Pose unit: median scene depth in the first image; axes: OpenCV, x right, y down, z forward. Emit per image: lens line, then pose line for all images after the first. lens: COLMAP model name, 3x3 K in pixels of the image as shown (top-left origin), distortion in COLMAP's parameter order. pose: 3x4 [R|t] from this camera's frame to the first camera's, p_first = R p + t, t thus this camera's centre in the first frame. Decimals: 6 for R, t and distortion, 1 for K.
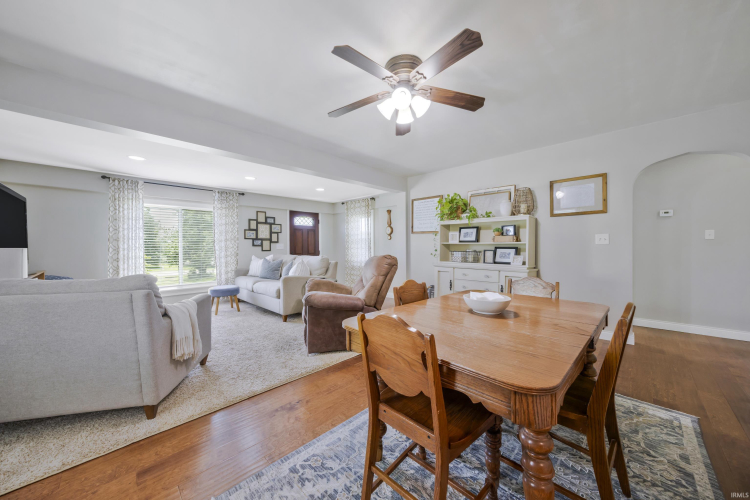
lens RADIAL K [[259.1, 0, 377.0], [0, 259.1, 247.8], [0, 0, 1]] dist [-0.000310, -0.000036]
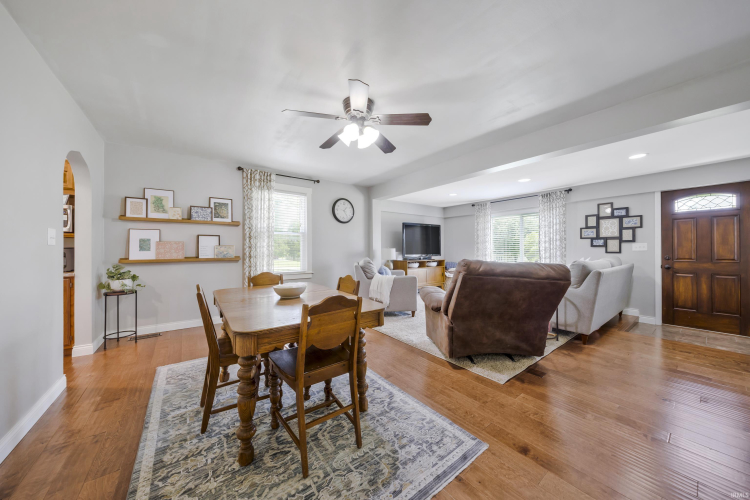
lens RADIAL K [[259.1, 0, 377.8], [0, 259.1, 246.7], [0, 0, 1]] dist [-0.000310, -0.000036]
pose [[-0.150520, -0.001338, -0.988606, 0.455375], [-0.003048, 0.999995, -0.000890, -0.004051], [0.988602, 0.002880, -0.150524, 0.440396]]
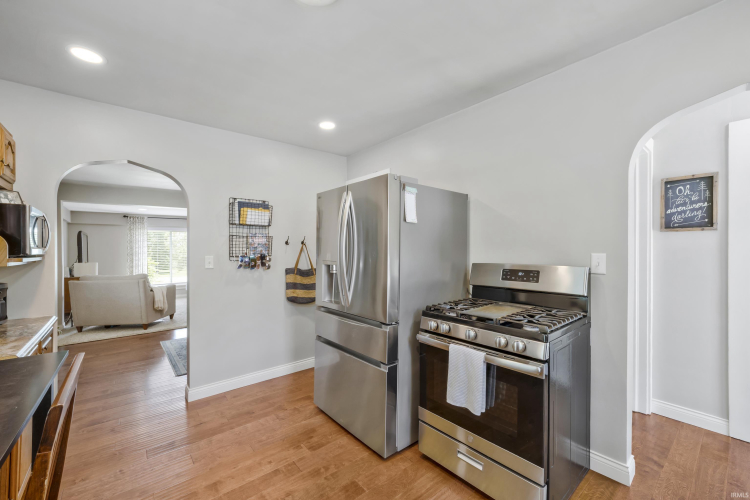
lens RADIAL K [[304.4, 0, 374.6], [0, 304.4, 250.5], [0, 0, 1]] dist [0.000035, 0.000491]
pose [[0.994211, -0.000496, -0.107446, 0.494549], [-0.000016, 0.999989, -0.004765, -0.031987], [0.107447, 0.004739, 0.994199, -0.508934]]
